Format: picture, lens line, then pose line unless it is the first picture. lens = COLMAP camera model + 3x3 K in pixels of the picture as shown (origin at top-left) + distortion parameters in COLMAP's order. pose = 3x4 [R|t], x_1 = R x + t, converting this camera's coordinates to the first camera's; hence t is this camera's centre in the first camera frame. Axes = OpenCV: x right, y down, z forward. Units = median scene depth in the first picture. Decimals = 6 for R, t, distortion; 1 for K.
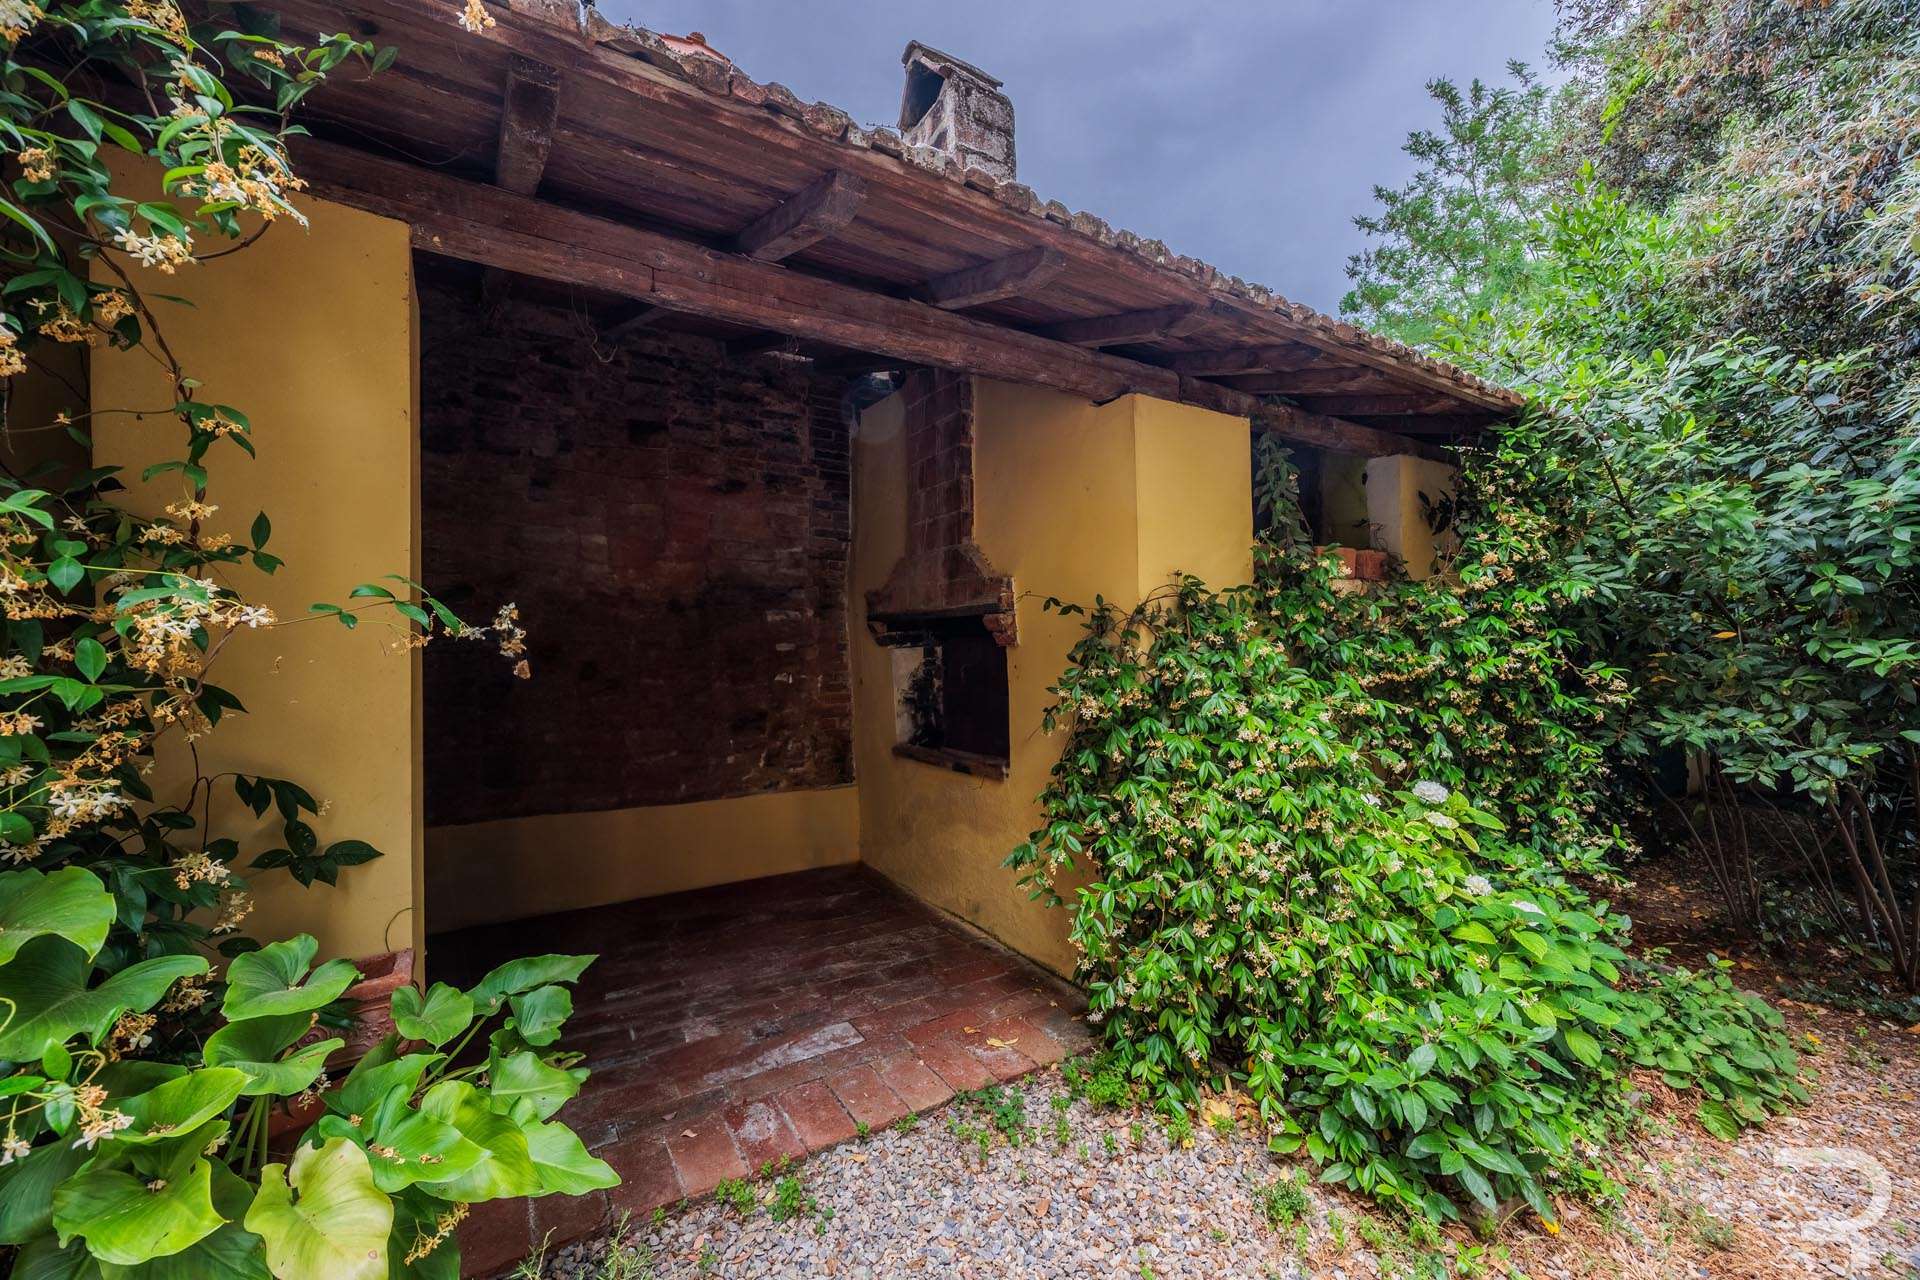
lens RADIAL K [[742.8, 0, 960.2], [0, 742.8, 645.0], [0, 0, 1]] dist [-0.001858, -0.000356]
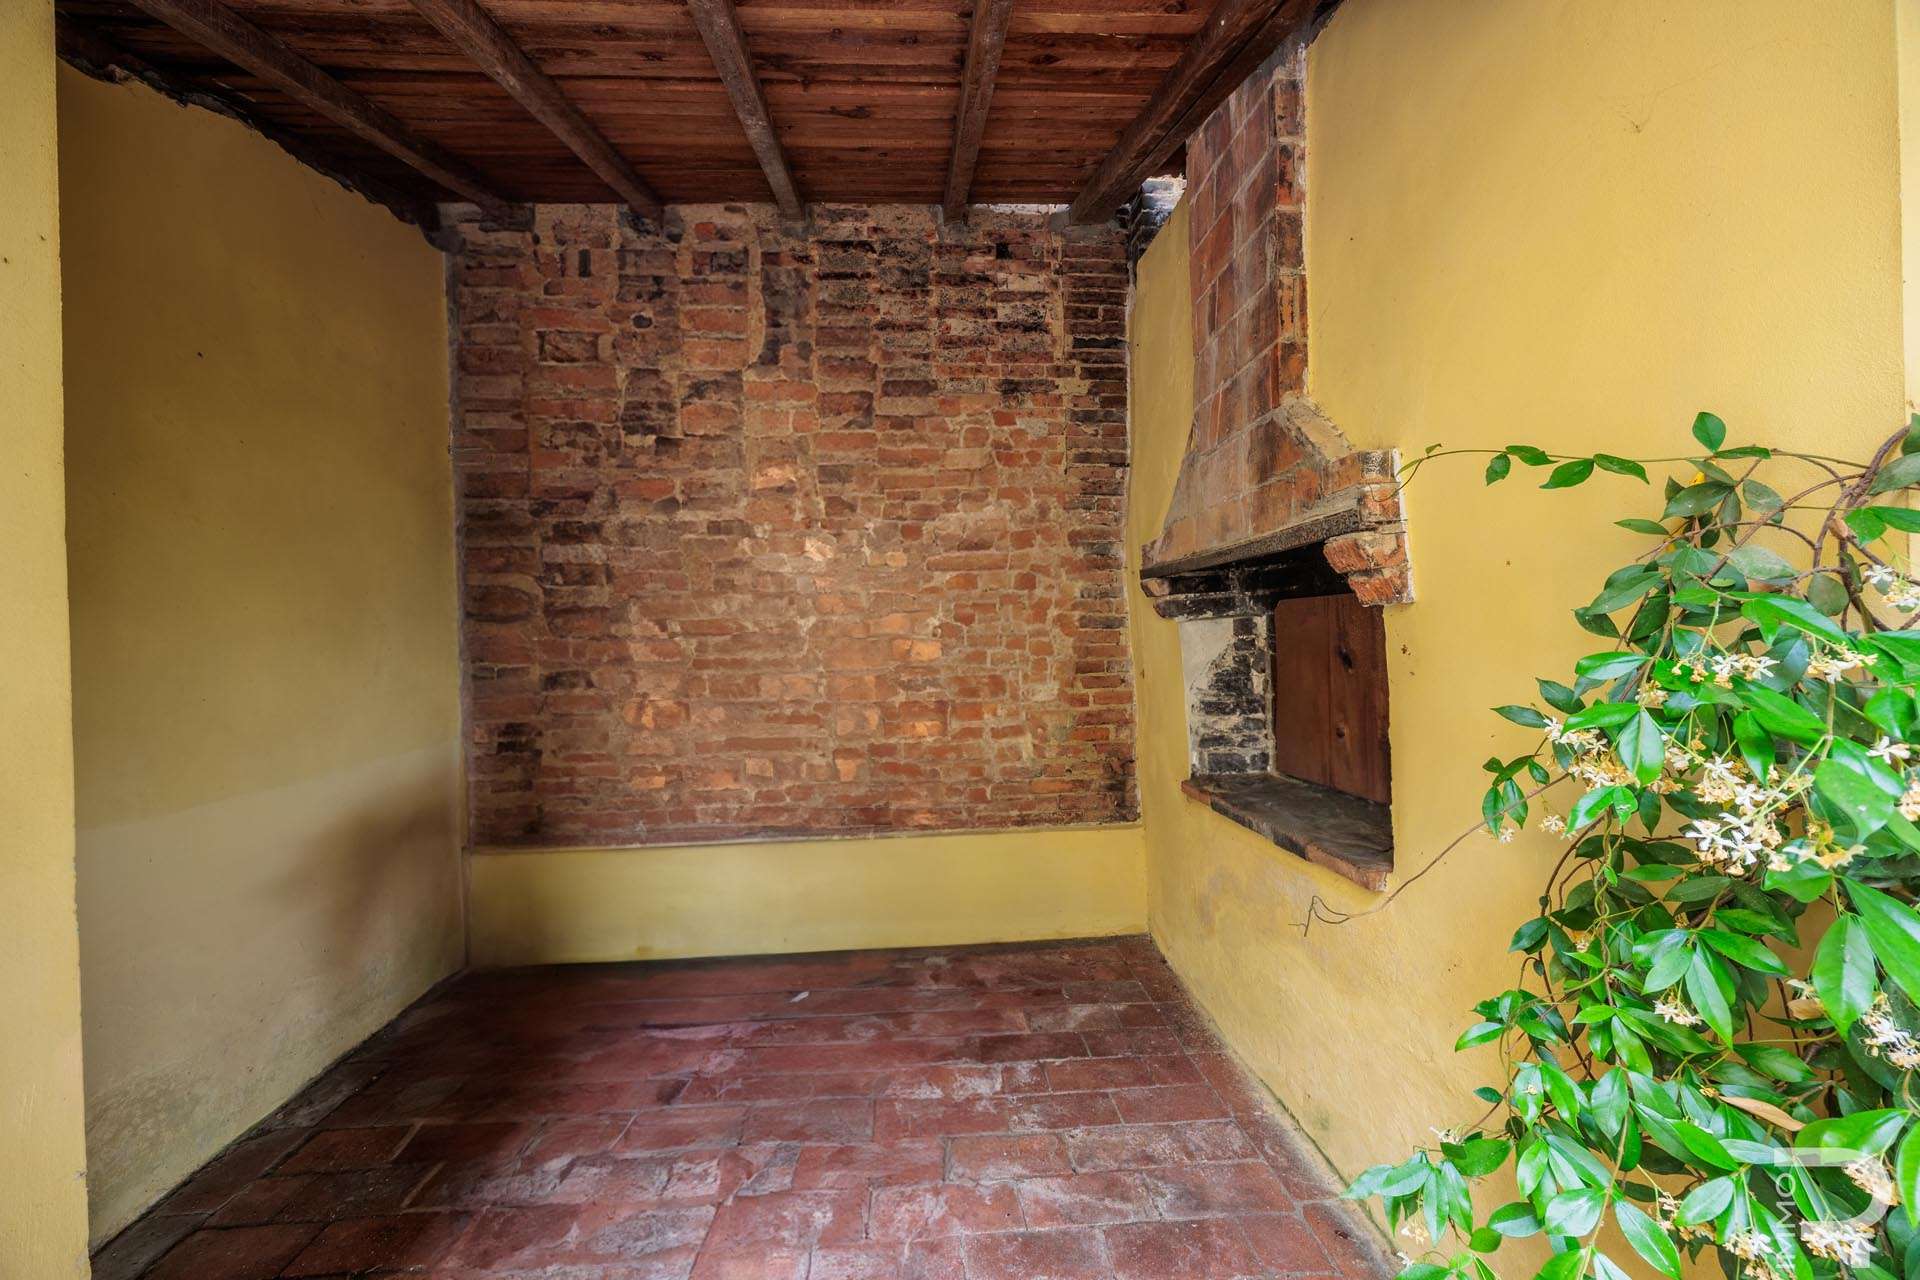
lens RADIAL K [[742.8, 0, 947.1], [0, 742.8, 641.6], [0, 0, 1]] dist [-0.001858, -0.000356]
pose [[0.875375, -0.007448, -0.483387, 0.043788], [0.014645, 0.999831, 0.011117, 0.013752], [0.483223, -0.016811, 0.875336, 0.427083]]
